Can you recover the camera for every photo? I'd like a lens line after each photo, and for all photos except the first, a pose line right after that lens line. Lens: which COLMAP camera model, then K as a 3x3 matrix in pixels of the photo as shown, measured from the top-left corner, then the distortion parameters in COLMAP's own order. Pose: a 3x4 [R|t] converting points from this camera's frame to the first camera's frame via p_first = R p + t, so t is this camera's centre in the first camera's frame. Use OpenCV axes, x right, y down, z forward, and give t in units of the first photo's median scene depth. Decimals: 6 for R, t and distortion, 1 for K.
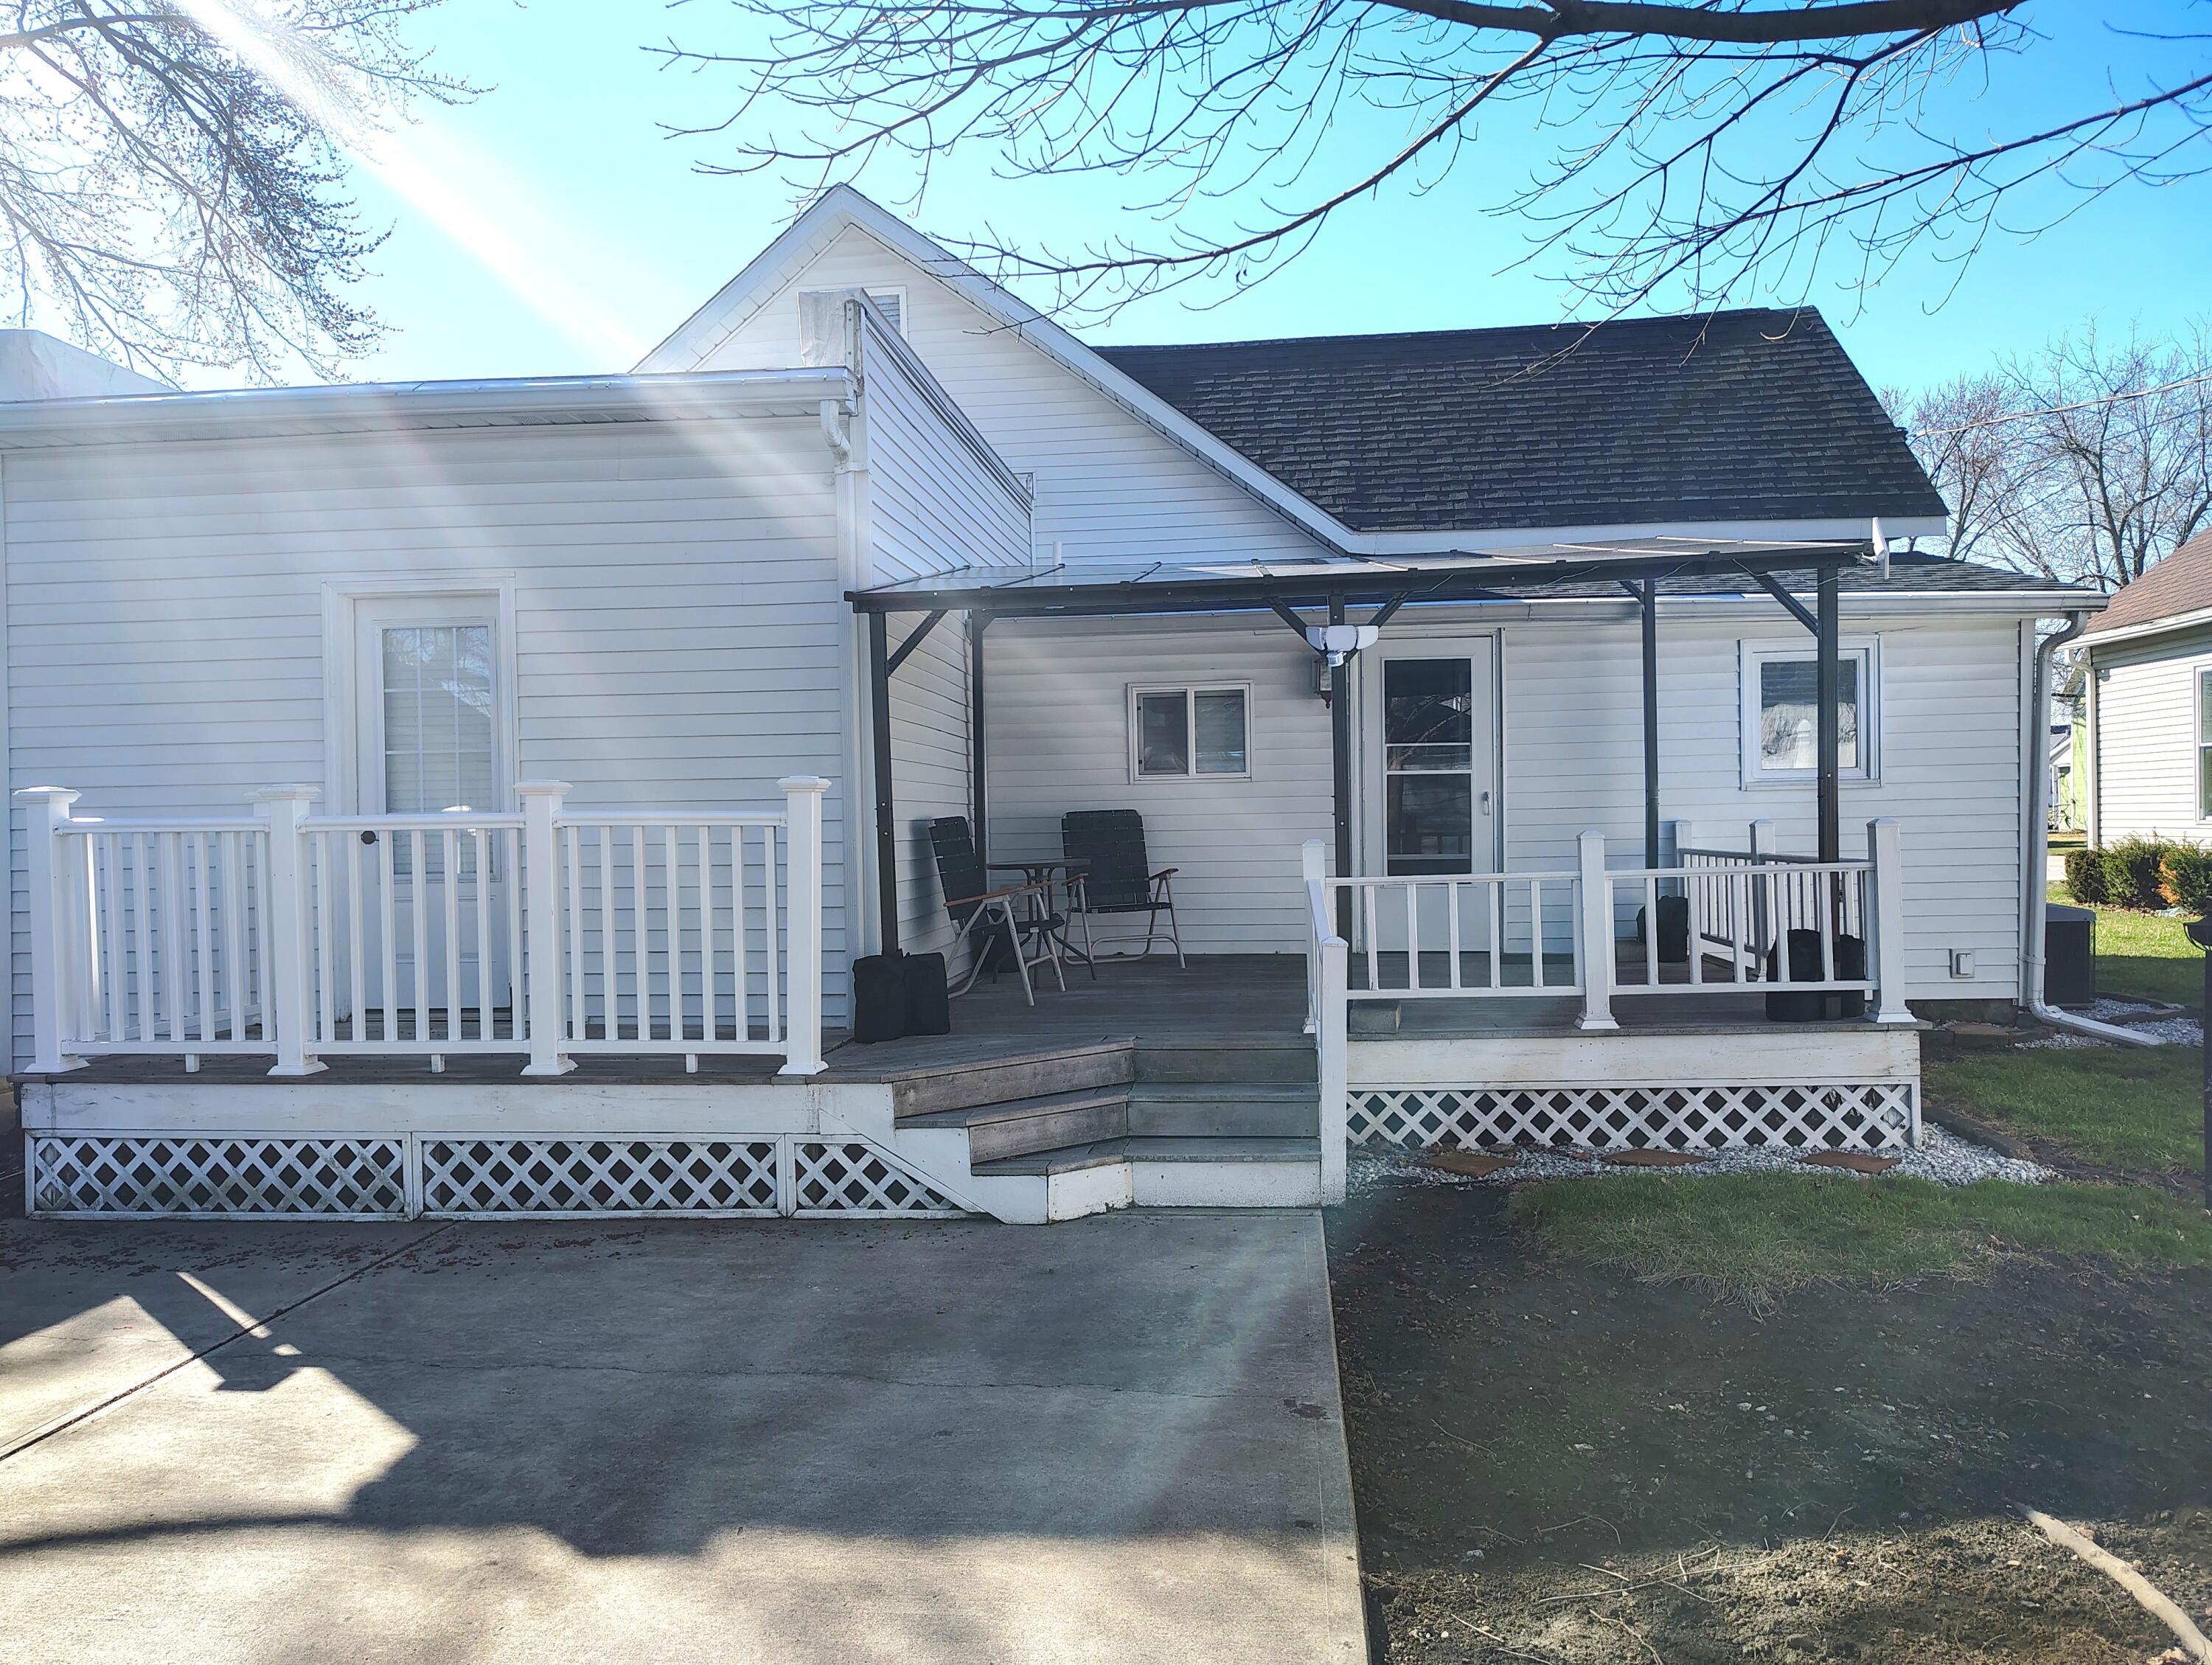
lens RADIAL K [[1537.3, 0, 1091.0], [0, 1537.3, 873.7], [0, 0, 1]] dist [0.042346, -0.033609]
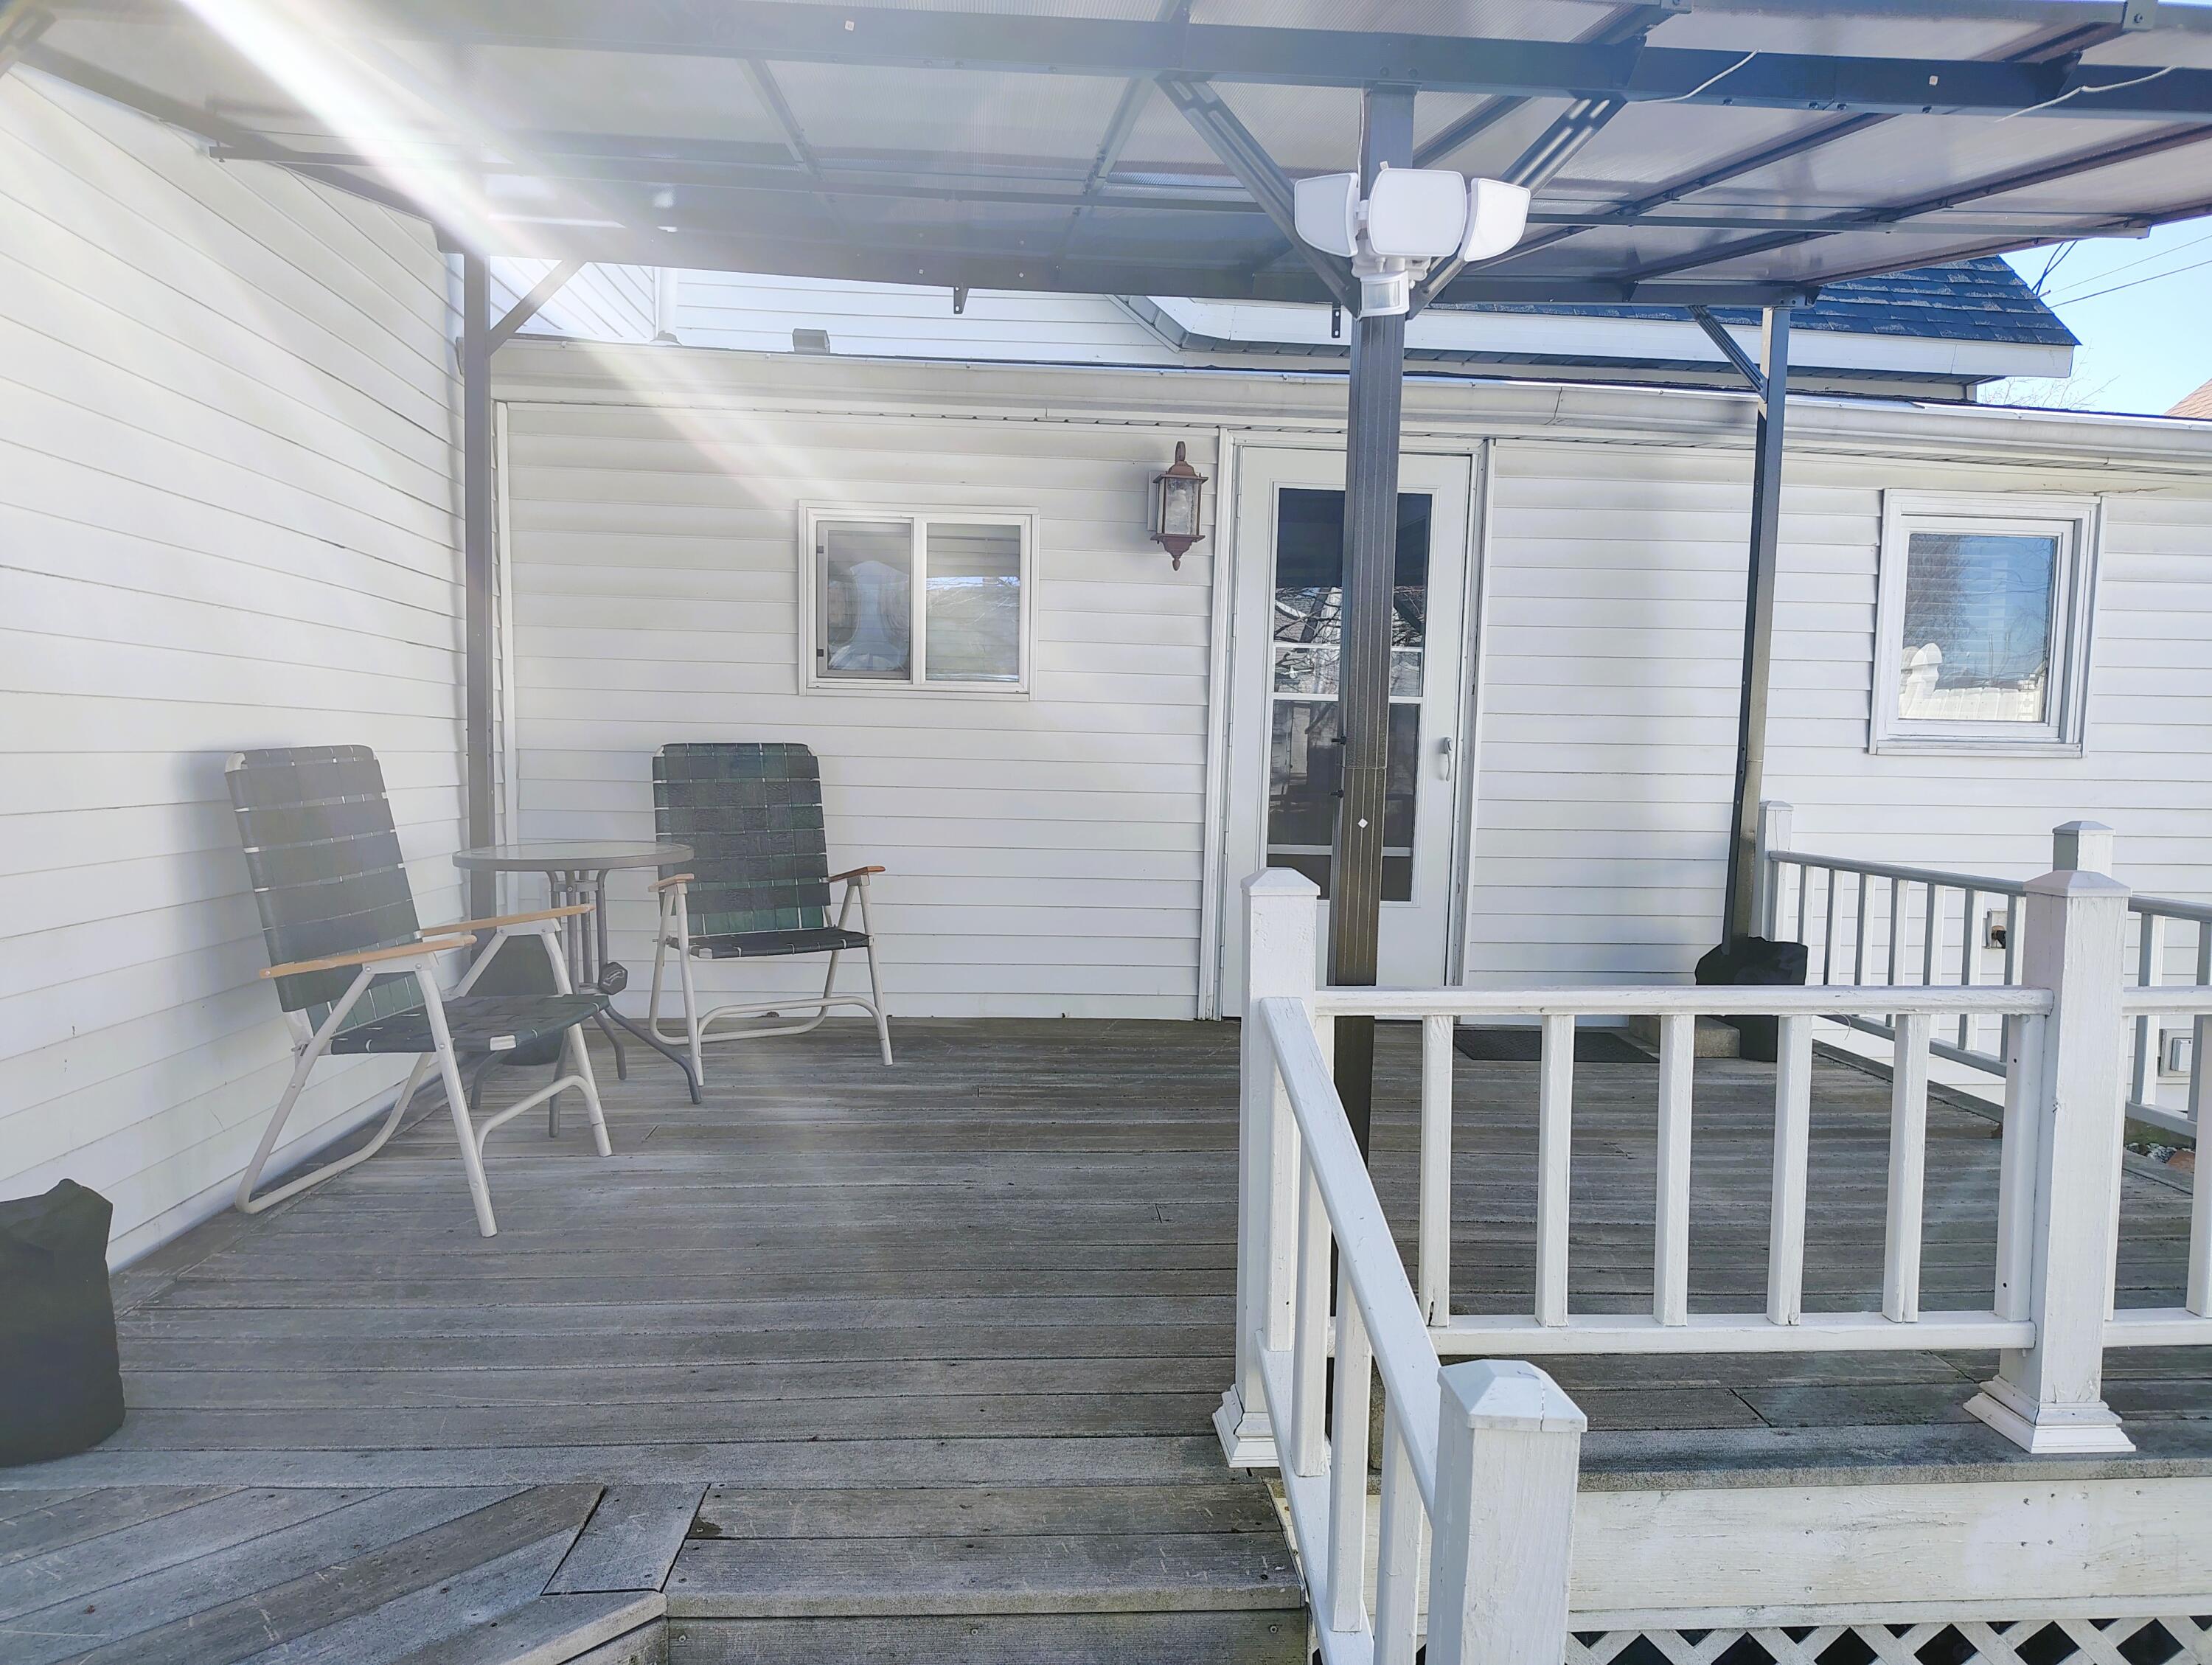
lens RADIAL K [[1537.3, 0, 1091.0], [0, 1537.3, 873.7], [0, 0, 1]] dist [0.042346, -0.033609]
pose [[0.983870, 0.026410, 0.176925, 0.033030], [-0.034344, 0.998530, 0.041931, -0.023508], [-0.175558, -0.047331, 0.983331, 0.480187]]
